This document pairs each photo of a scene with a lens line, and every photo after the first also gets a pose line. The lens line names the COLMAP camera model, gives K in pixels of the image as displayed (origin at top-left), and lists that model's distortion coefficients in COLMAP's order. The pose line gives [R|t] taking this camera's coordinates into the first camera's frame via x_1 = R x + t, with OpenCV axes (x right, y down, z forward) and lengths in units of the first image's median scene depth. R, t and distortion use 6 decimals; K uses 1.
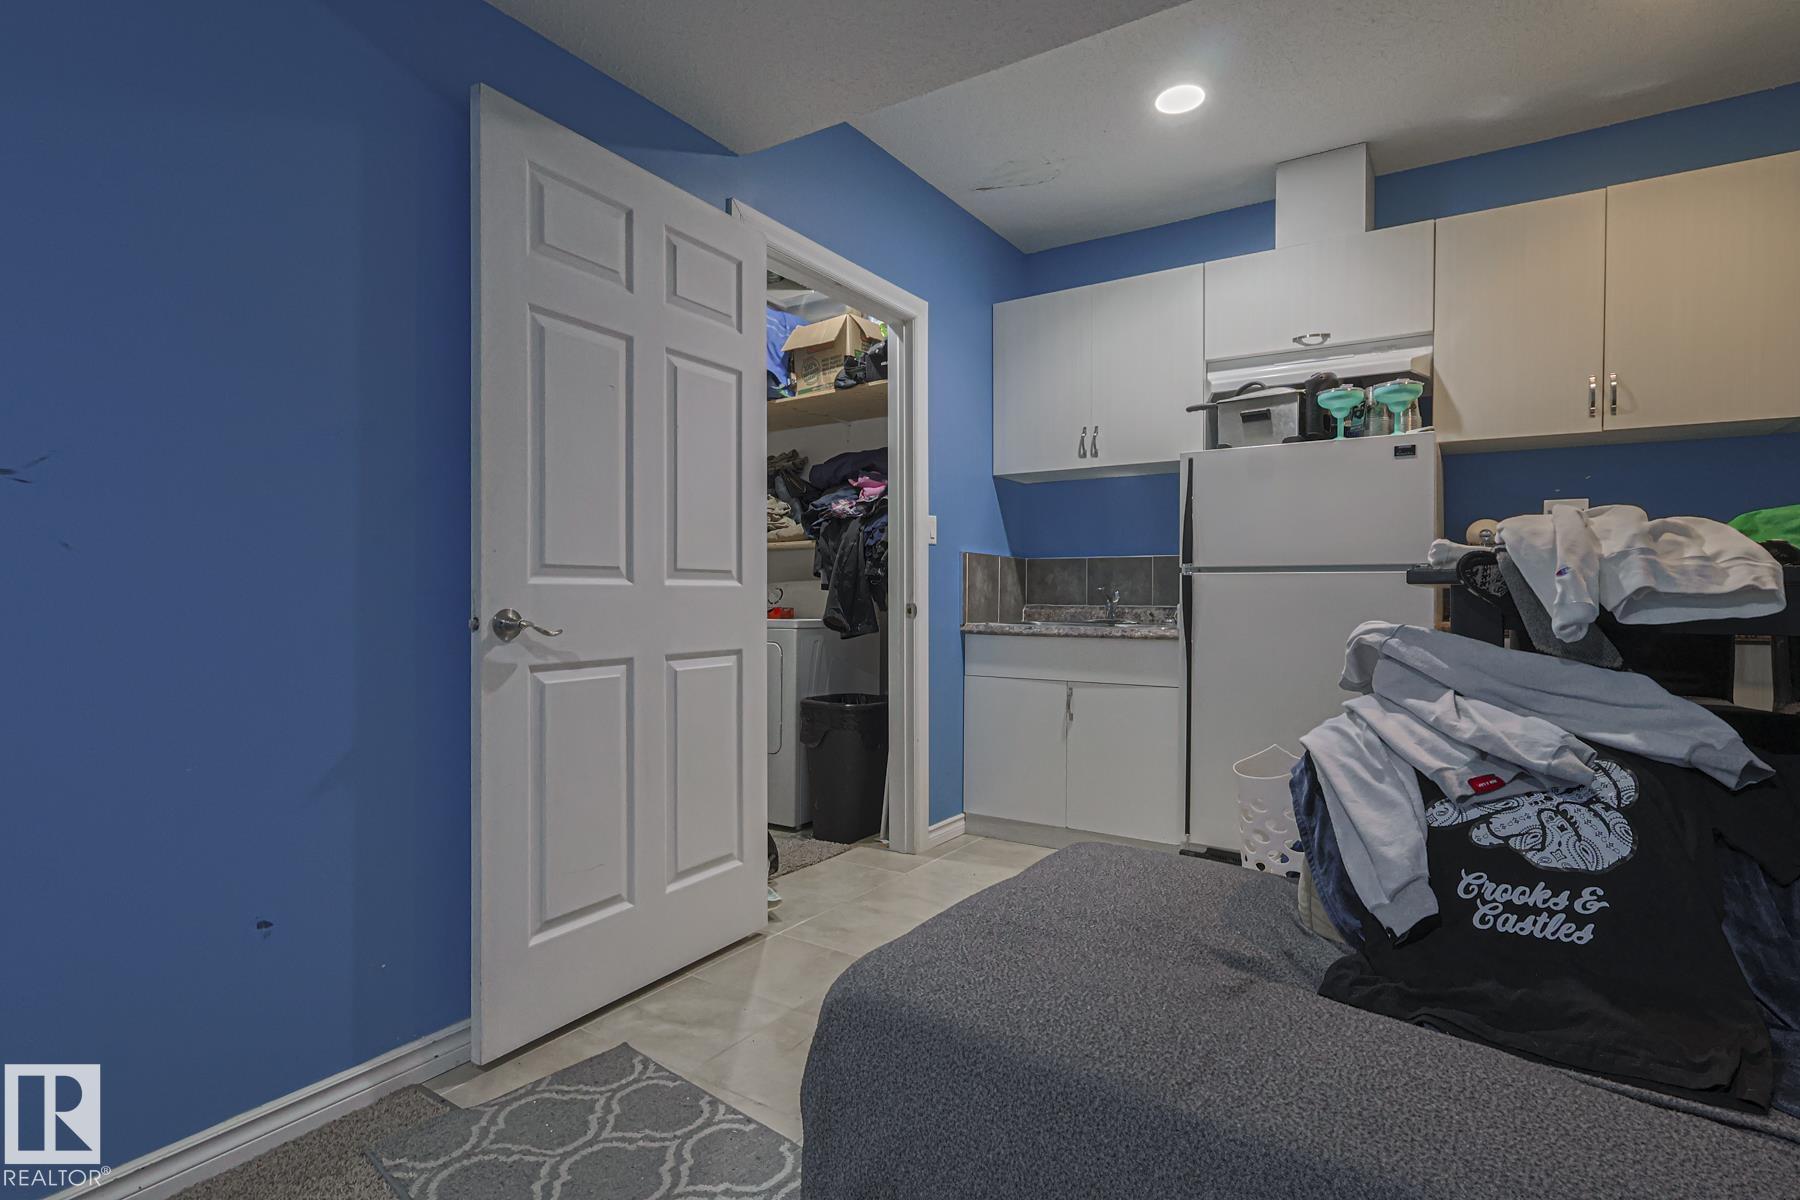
lens RADIAL K [[884.3, 0, 901.6], [0, 884.3, 597.6], [0, 0, 1]] dist [0.000050, 0.000067]
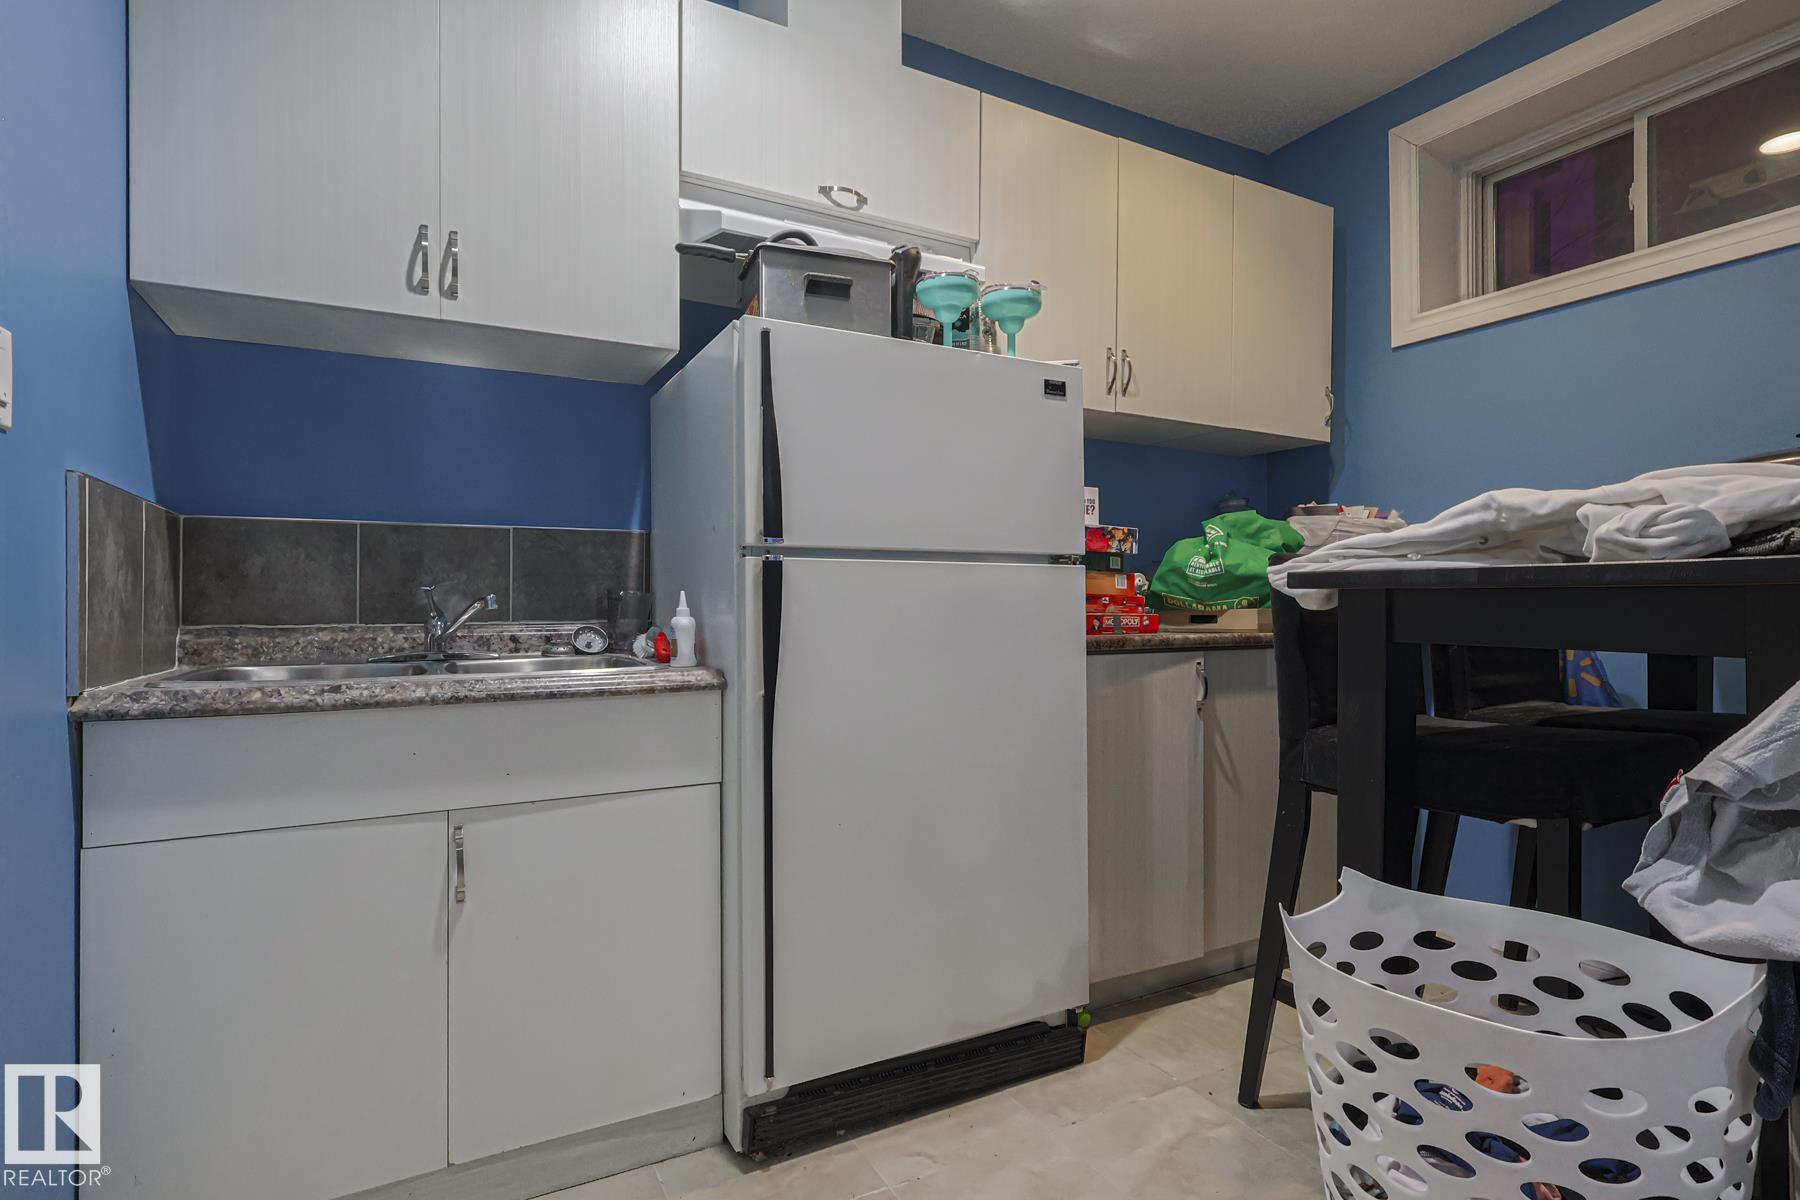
lens RADIAL K [[897.8, 0, 894.4], [0, 897.8, 600.3], [0, 0, 1]] dist [-0.002533, 0.000156]
pose [[0.493745, -0.005190, 0.869591, -0.082160], [0.005223, 0.999982, 0.003003, -0.004924], [-0.869591, 0.003059, 0.493763, 0.684322]]
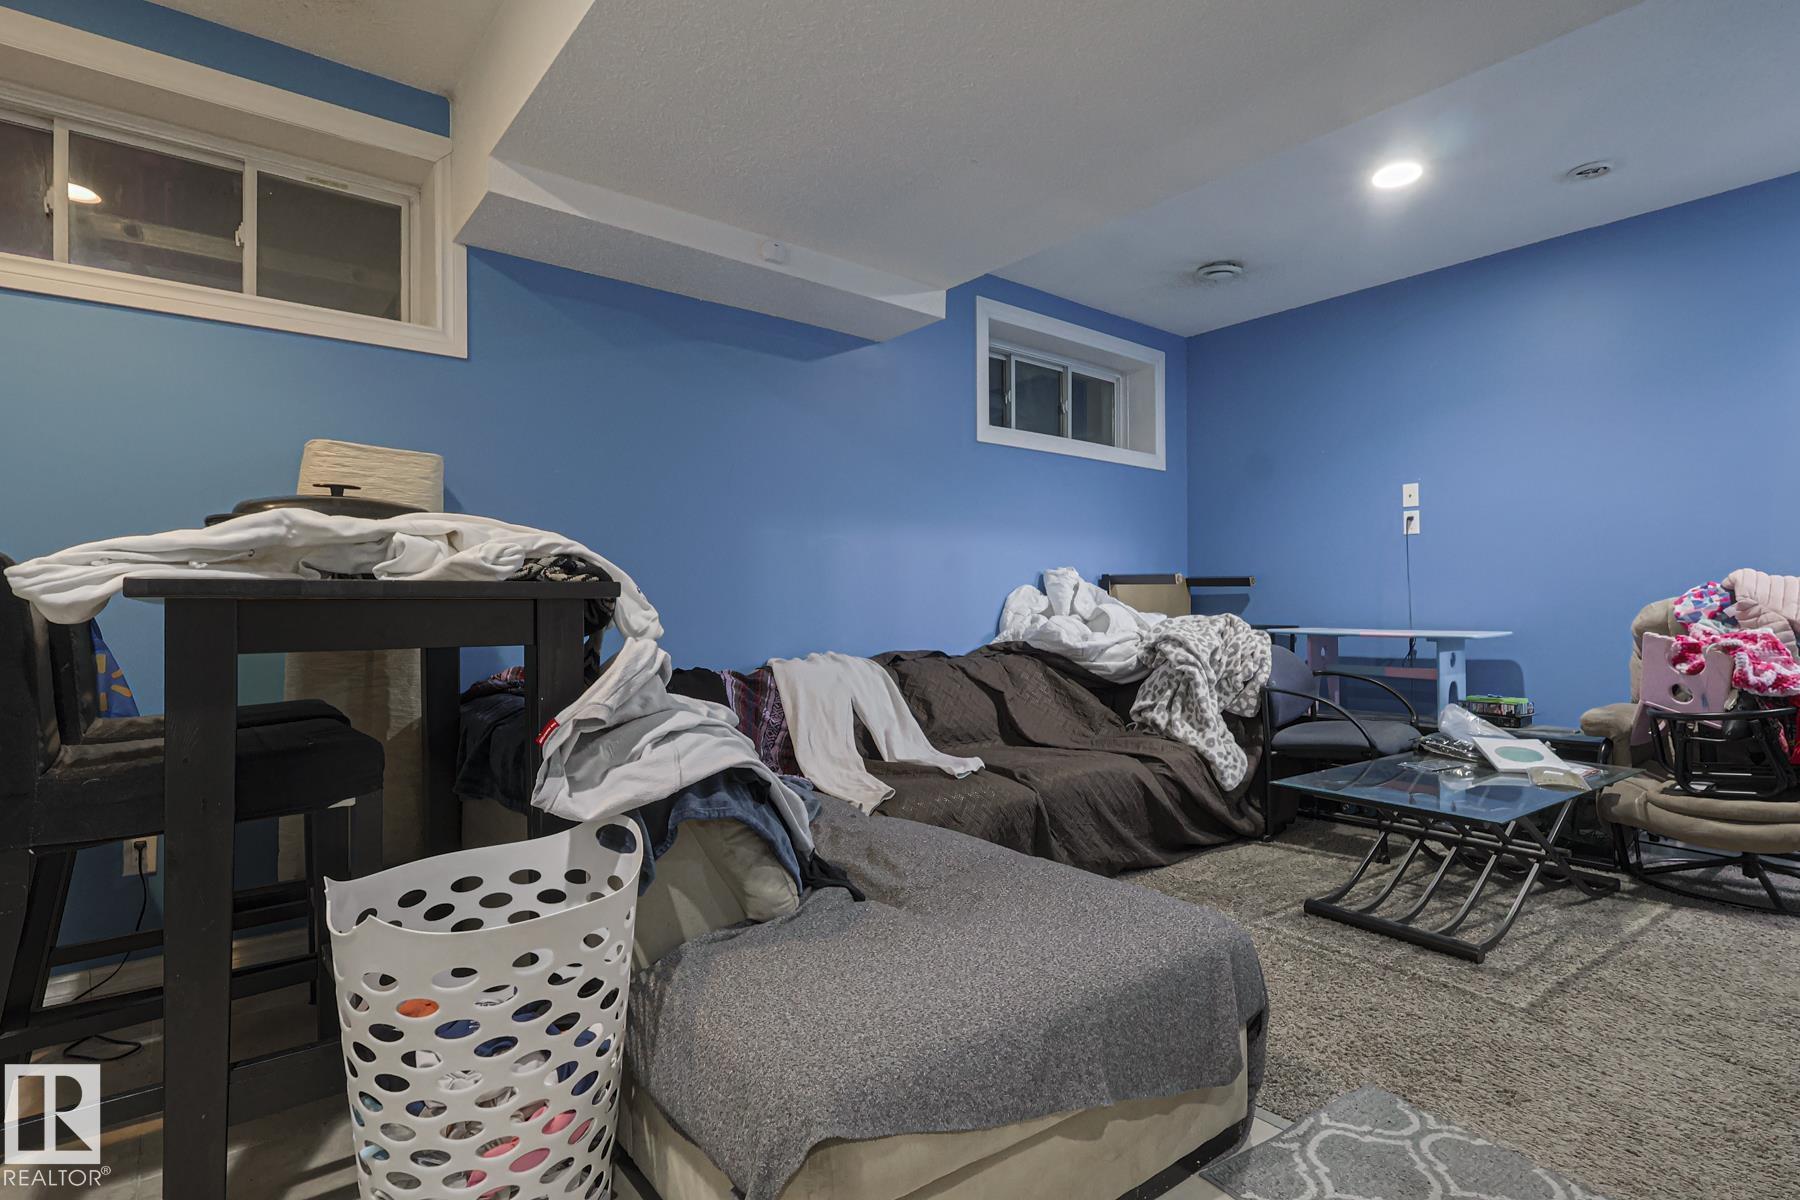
lens RADIAL K [[876.9, 0, 891.7], [0, 876.9, 596.2], [0, 0, 1]] dist [-0.002083, 0.000523]
pose [[-0.942109, 0.004885, 0.335270, 0.000634], [0.002760, 0.999973, -0.006814, -0.005504], [-0.335294, -0.005494, -0.942097, 1.008468]]
